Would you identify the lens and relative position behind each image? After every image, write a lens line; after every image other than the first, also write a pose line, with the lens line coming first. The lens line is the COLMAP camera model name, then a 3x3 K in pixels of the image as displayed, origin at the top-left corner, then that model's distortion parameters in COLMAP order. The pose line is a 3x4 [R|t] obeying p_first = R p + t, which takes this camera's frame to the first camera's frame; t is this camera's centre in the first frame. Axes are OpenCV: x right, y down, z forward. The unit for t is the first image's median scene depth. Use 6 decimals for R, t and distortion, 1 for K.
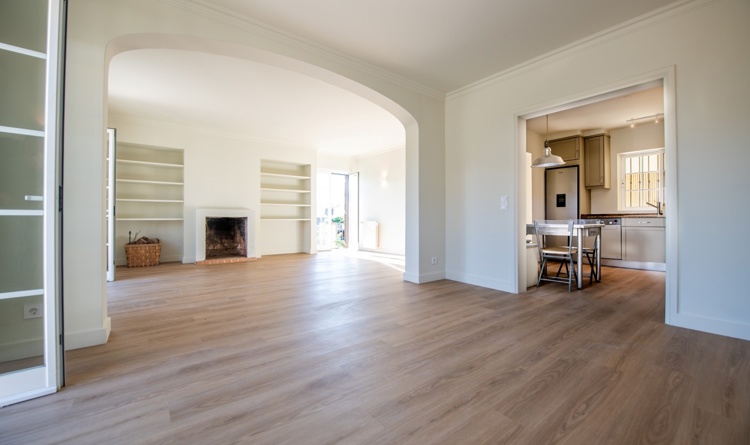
lens RADIAL K [[302.9, 0, 371.4], [0, 302.9, 217.1], [0, 0, 1]] dist [-0.016156, -0.001409]
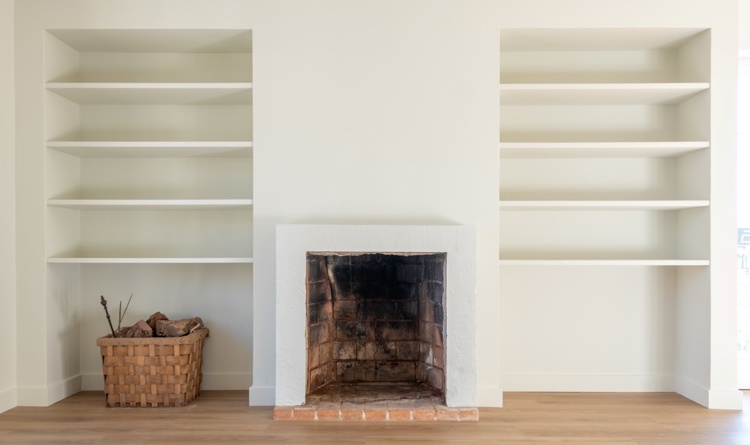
lens RADIAL K [[643.8, 0, 376.9], [0, 643.8, 255.0], [0, 0, 1]] dist [0.039815, -0.001234]
pose [[0.796603, 0.001979, -0.604500, -0.129572], [0.002046, 0.999980, 0.005970, -0.001976], [0.604500, -0.005992, 0.796583, 0.562251]]
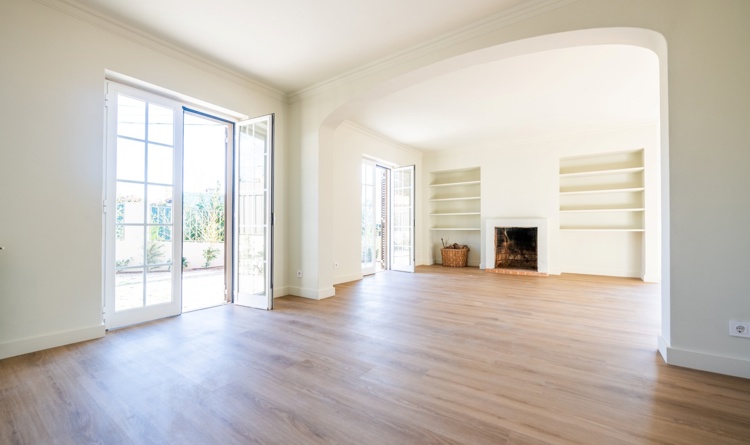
lens RADIAL K [[302.4, 0, 369.2], [0, 302.4, 225.5], [0, 0, 1]] dist [-0.001392, -0.001082]
pose [[0.297302, -0.008967, -0.954742, 0.326732], [0.003609, 0.999959, -0.008268, 0.001203], [0.954777, -0.000987, 0.297322, 0.276991]]
